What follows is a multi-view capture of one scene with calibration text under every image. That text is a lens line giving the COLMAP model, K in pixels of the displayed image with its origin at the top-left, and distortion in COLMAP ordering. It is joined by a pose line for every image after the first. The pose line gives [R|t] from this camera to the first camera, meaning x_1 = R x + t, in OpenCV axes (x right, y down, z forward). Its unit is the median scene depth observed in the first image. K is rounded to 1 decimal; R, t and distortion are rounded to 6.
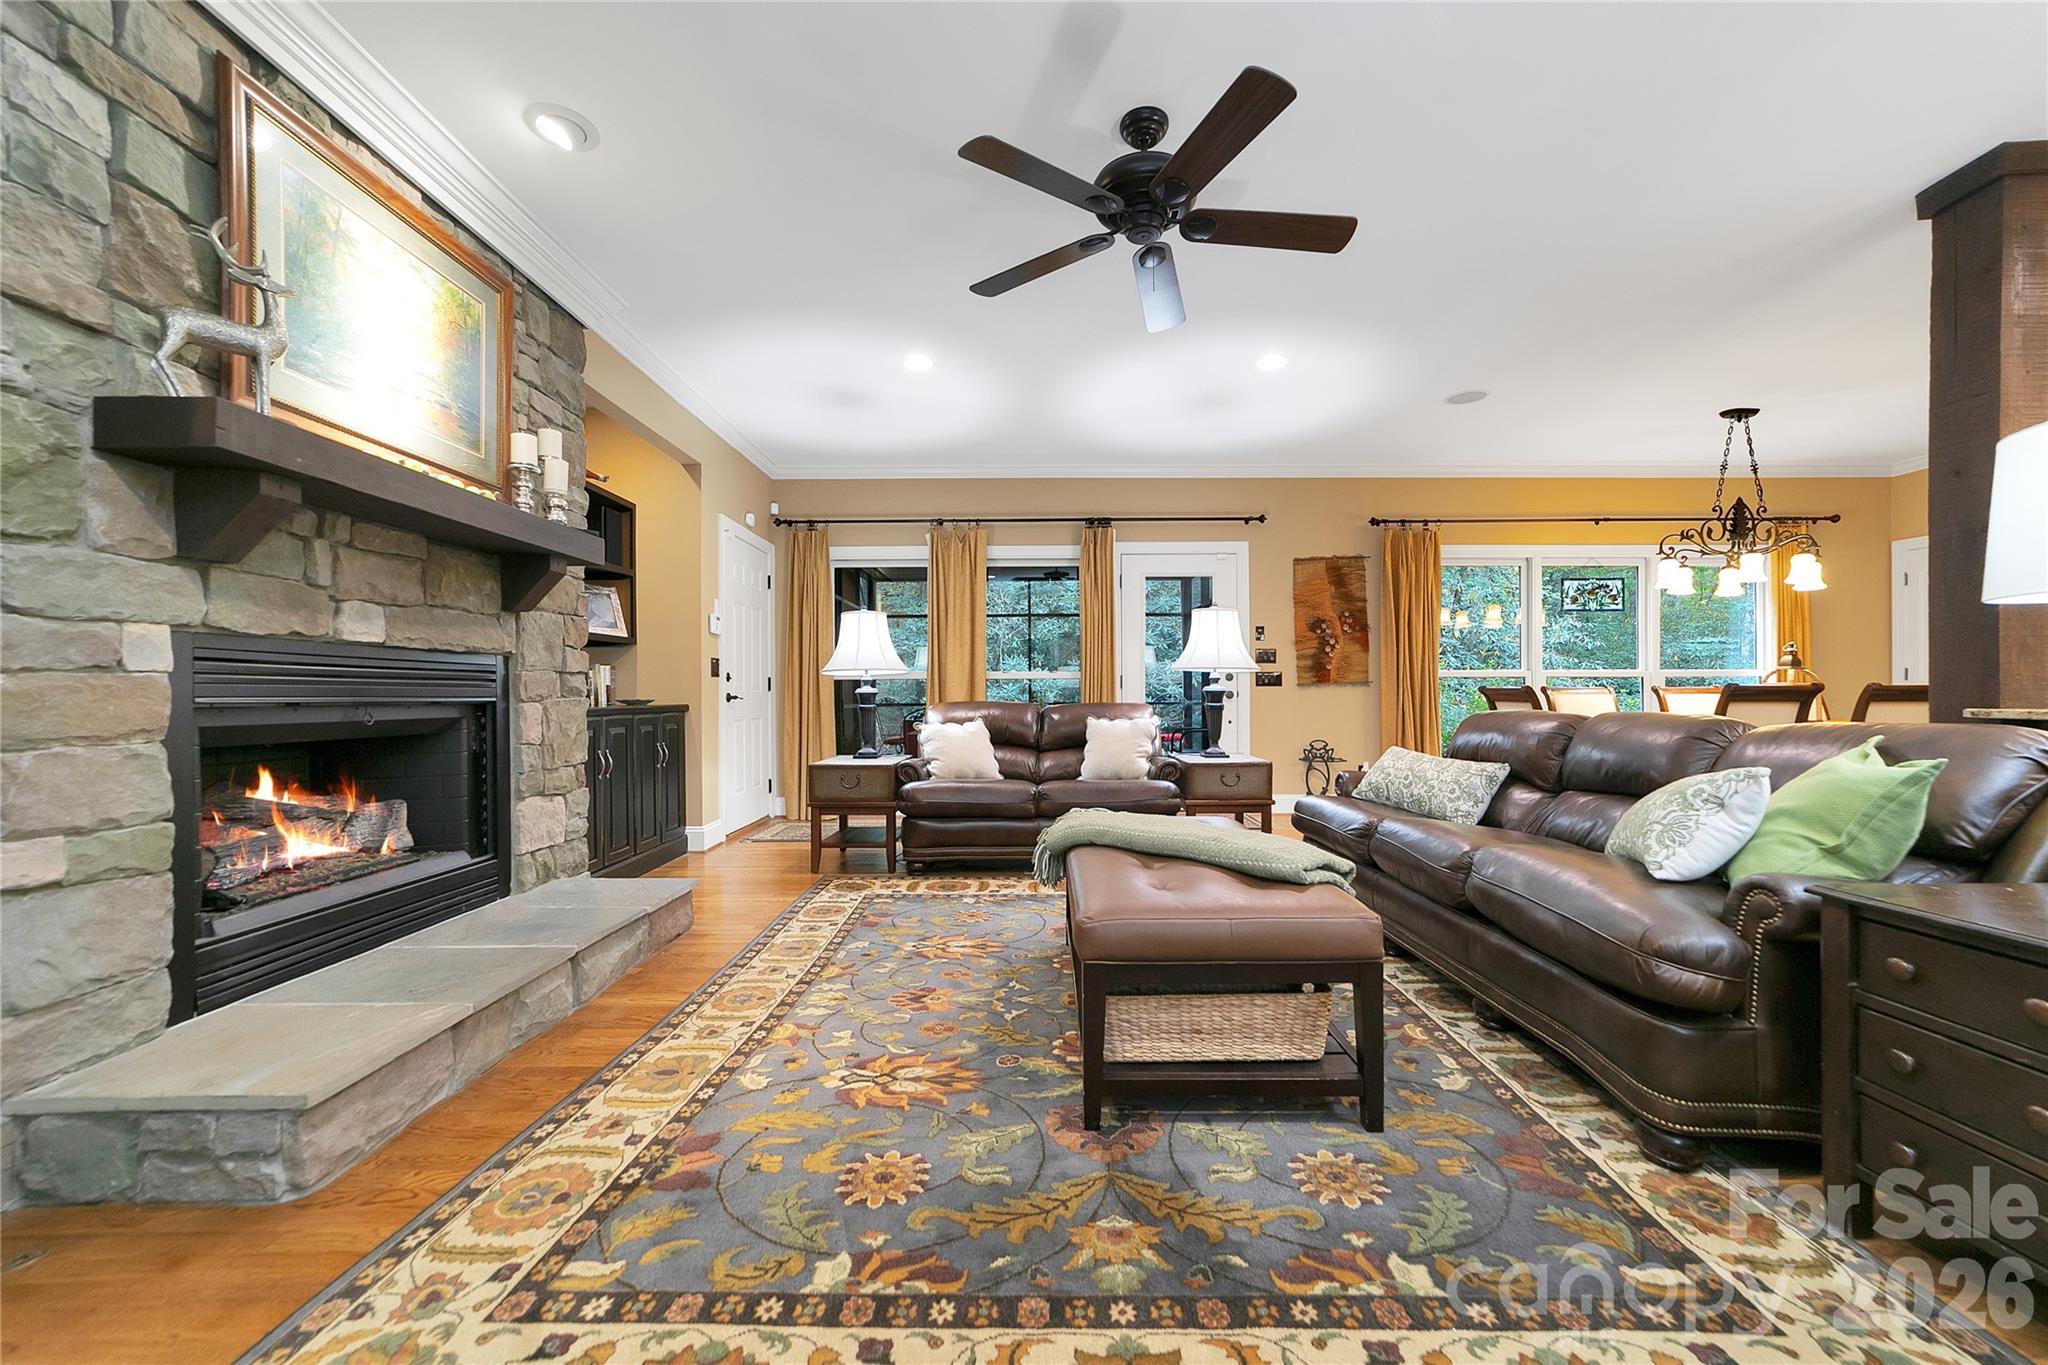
lens RADIAL K [[798.8, 0, 1029.4], [0, 798.8, 693.7], [0, 0, 1]] dist [-0.016659, 0.008537]
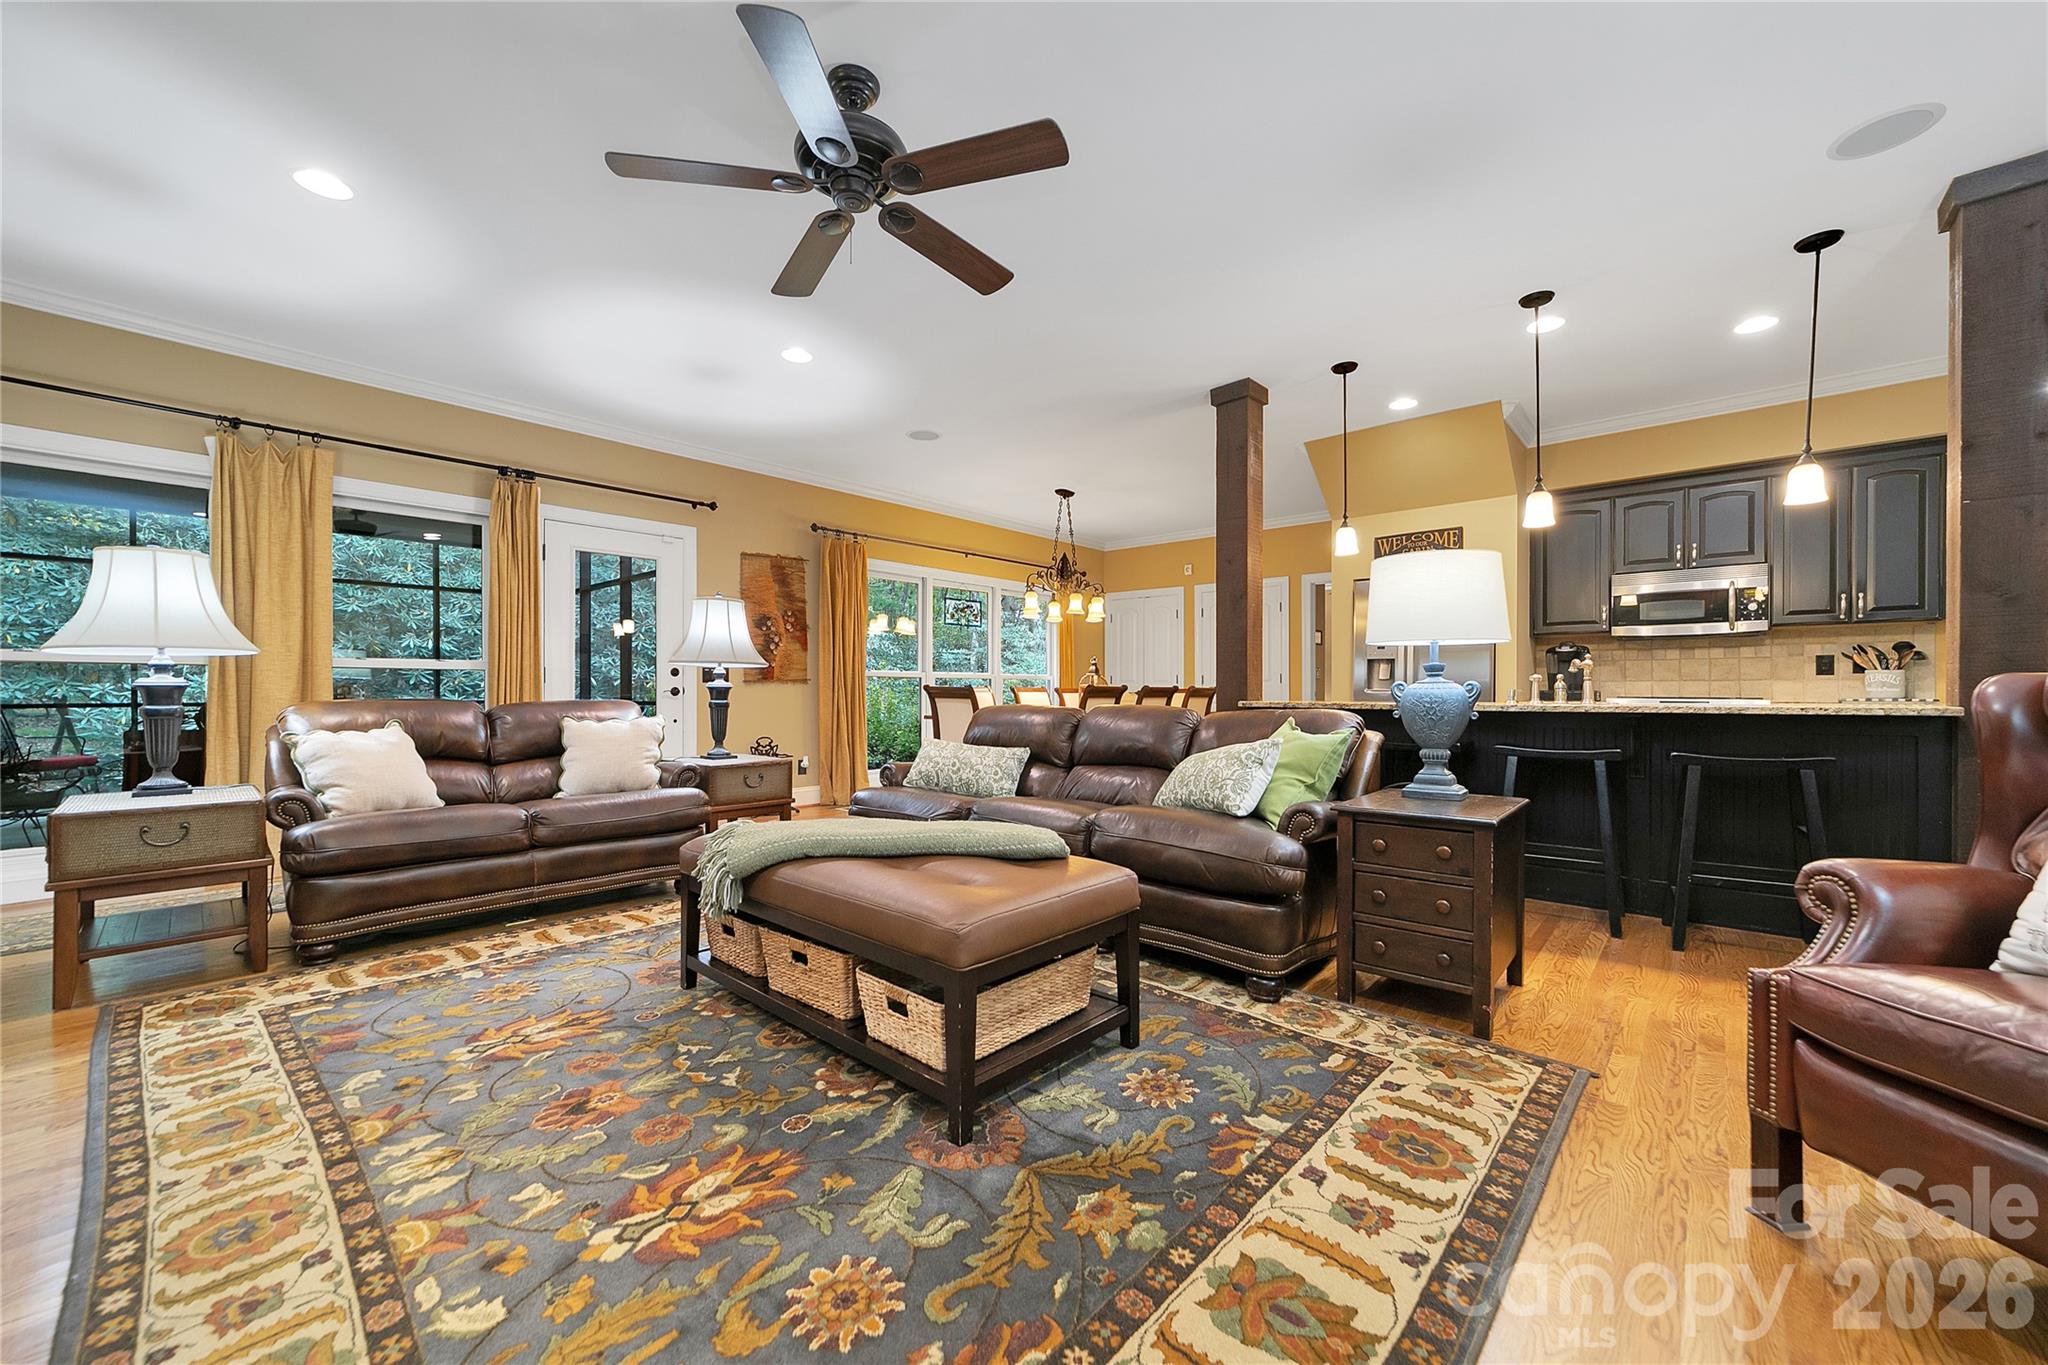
lens RADIAL K [[798.8, 0, 1029.4], [0, 798.8, 693.7], [0, 0, 1]] dist [-0.016659, 0.008537]
pose [[0.656983, 0.001905, 0.753903, -0.434522], [-0.004705, 0.999988, 0.001574, 0.002111], [-0.753891, -0.004581, 0.656984, 0.227791]]
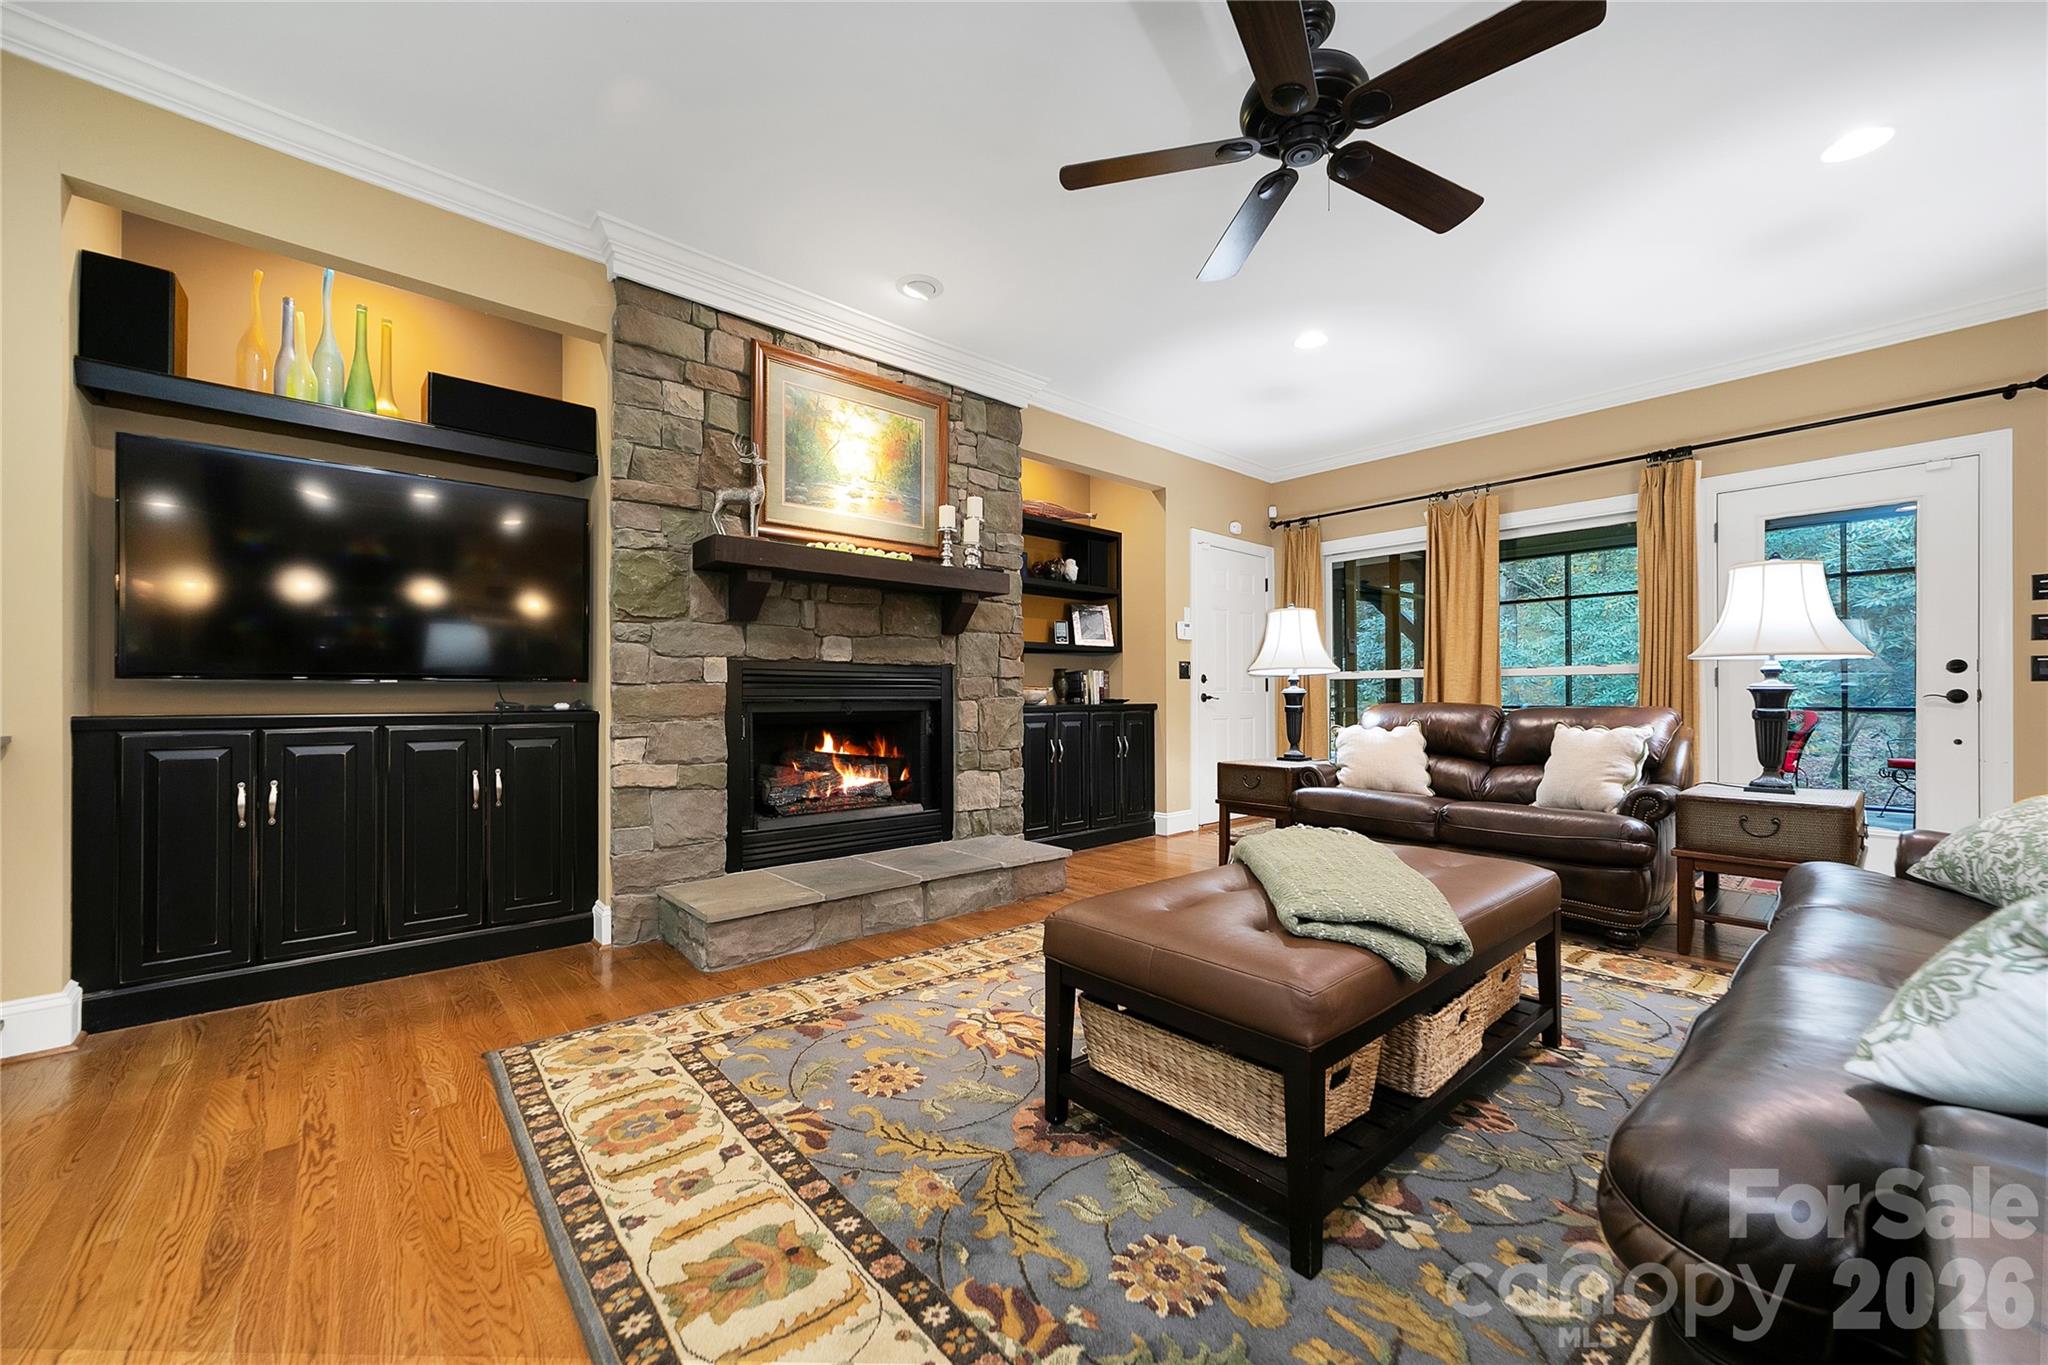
lens RADIAL K [[801.8, 0, 1017.4], [0, 801.8, 694.9], [0, 0, 1]] dist [-0.019867, 0.008713]
pose [[0.656272, 0.000929, -0.754524, 0.597308], [-0.000067, 0.999999, 0.001173, -0.000245], [0.754525, -0.000719, 0.656271, 0.216085]]
